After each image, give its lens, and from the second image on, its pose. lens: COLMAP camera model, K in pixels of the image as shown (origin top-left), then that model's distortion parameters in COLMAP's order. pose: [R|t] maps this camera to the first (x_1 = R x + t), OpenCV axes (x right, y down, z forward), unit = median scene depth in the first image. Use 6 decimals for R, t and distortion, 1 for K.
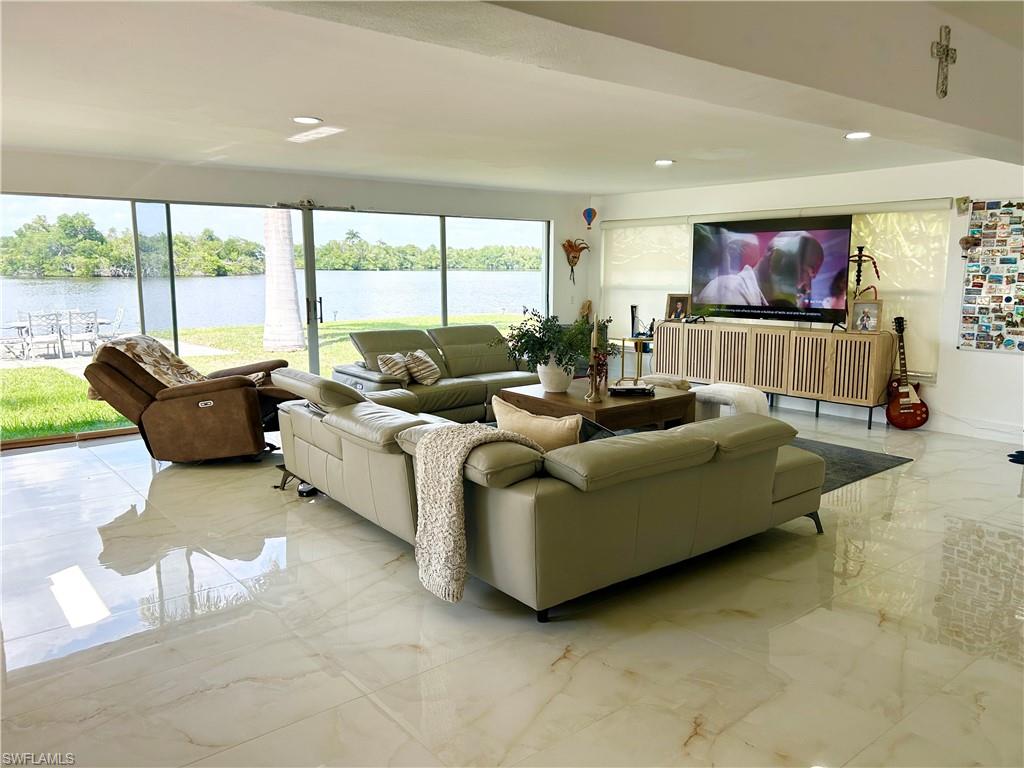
lens RADIAL K [[763.9, 0, 512.9], [0, 763.9, 380.7], [0, 0, 1]] dist [0.058123, -0.068237]
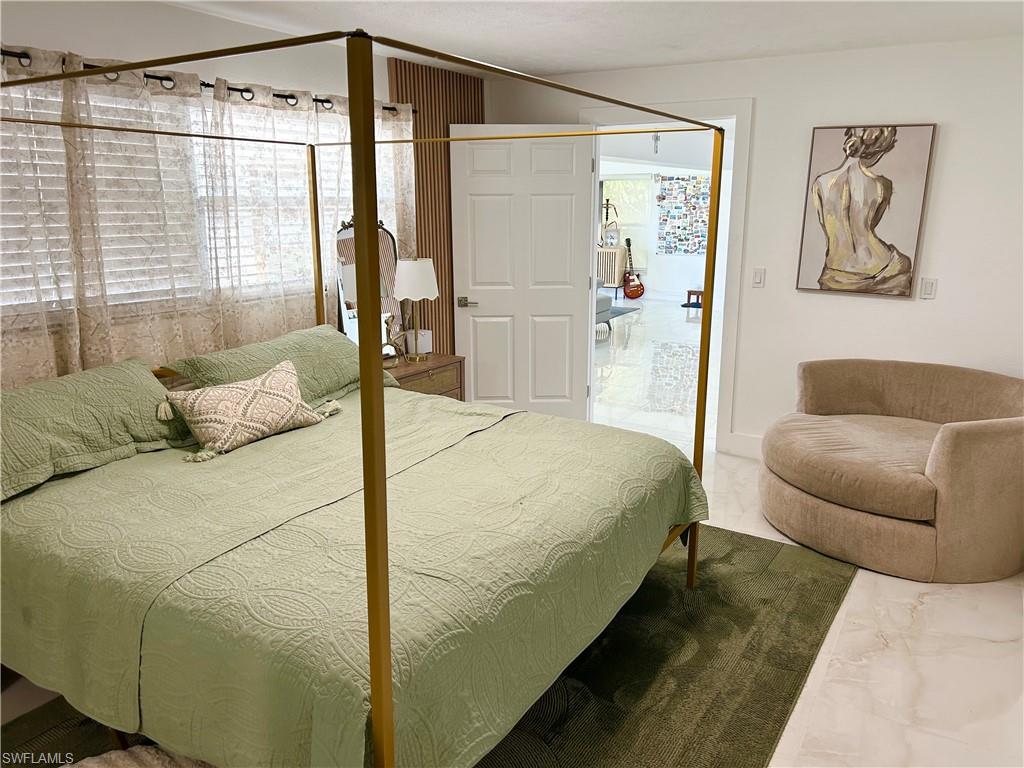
lens RADIAL K [[763.9, 0, 503.9], [0, 763.9, 383.3], [0, 0, 1]] dist [0.058123, -0.068237]
pose [[0.942403, -0.078350, 0.325175, -0.433541], [0.050692, 0.994404, 0.092685, 0.083681], [-0.330617, -0.070863, 0.941101, -0.700921]]
